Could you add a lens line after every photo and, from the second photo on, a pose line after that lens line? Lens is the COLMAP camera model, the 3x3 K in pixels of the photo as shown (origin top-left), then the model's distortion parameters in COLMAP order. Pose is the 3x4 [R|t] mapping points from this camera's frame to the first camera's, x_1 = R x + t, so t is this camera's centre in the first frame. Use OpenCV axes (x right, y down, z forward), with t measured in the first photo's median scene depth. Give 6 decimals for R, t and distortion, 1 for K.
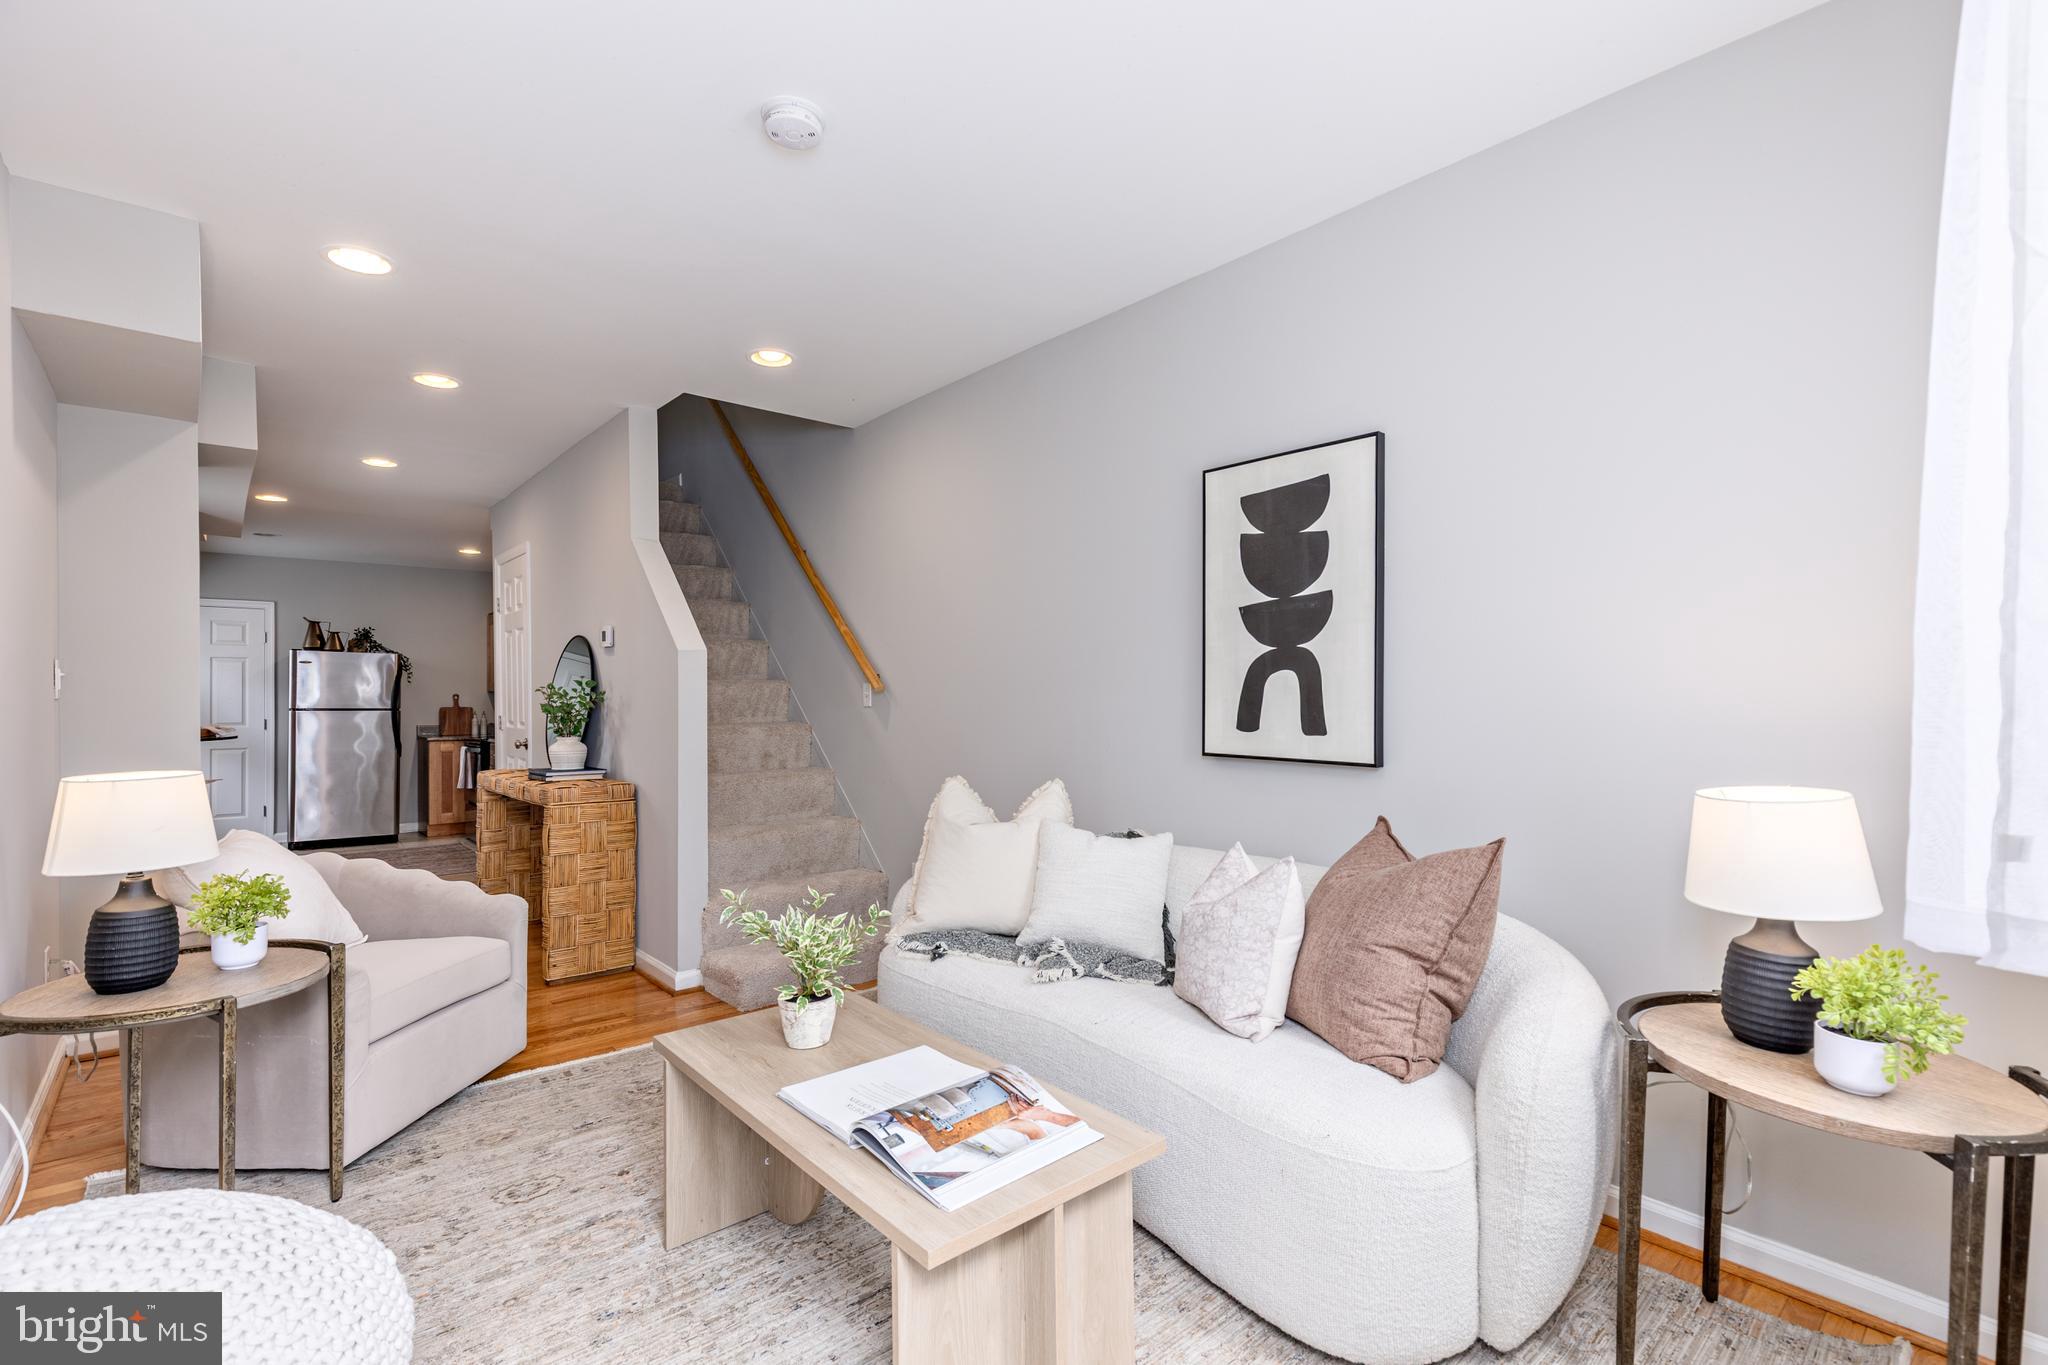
lens RADIAL K [[920.4, 0, 1034.1], [0, 920.4, 690.6], [0, 0, 1]] dist [0.011464, -0.003556]
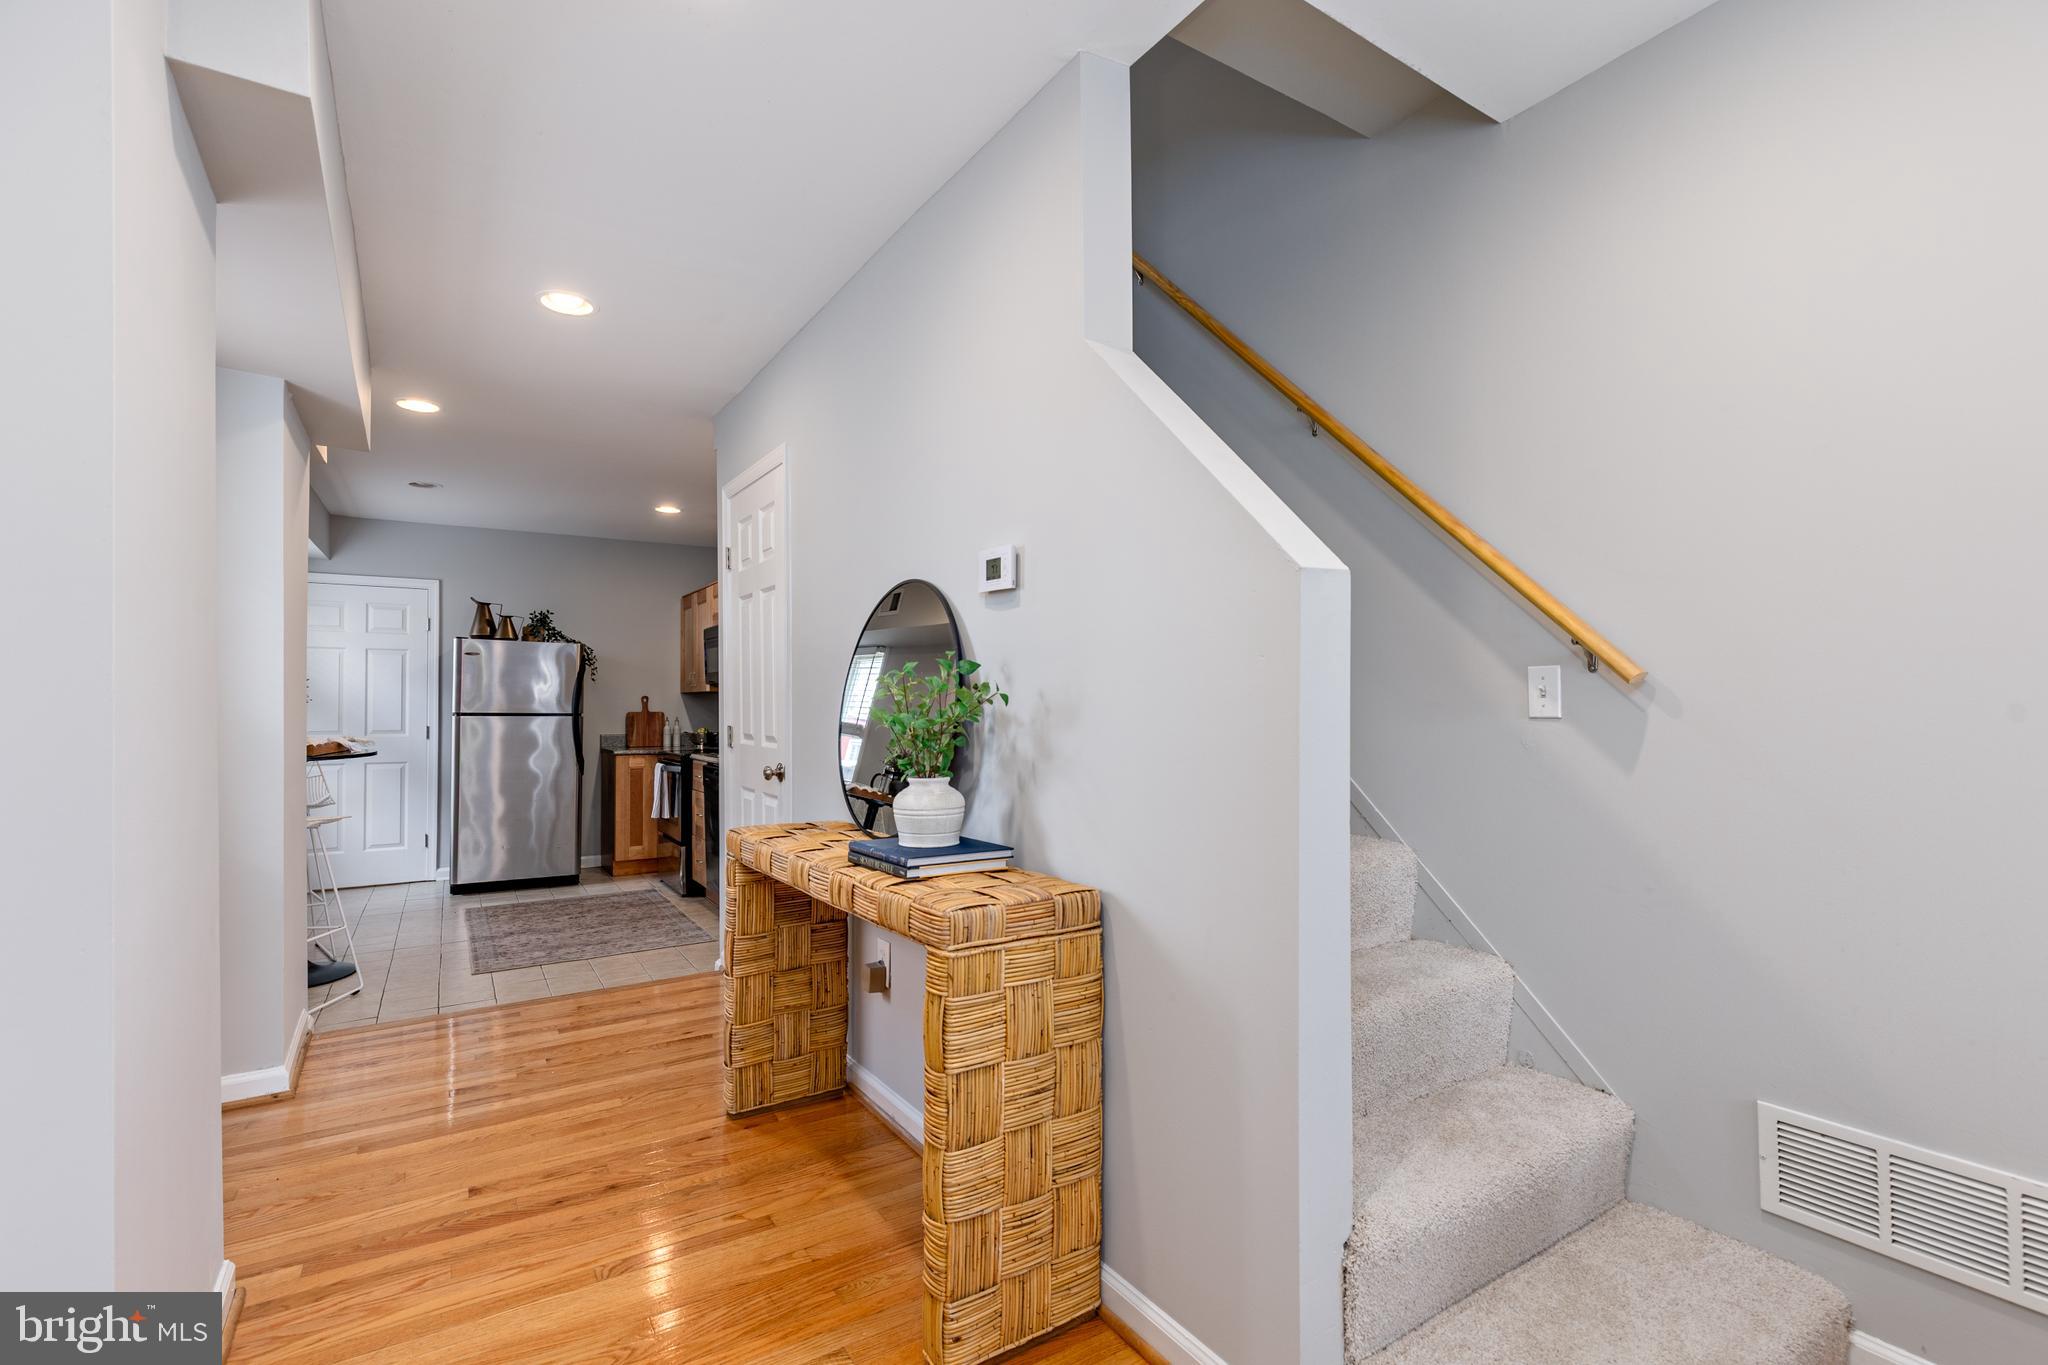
lens RADIAL K [[920.4, 0, 1034.8], [0, 920.4, 690.0], [0, 0, 1]] dist [0.011464, -0.003556]
pose [[0.990847, 0.001731, -0.134980, -0.205970], [-0.002832, 0.999964, -0.007967, 0.004706], [0.134961, 0.008277, 0.990816, 0.284301]]
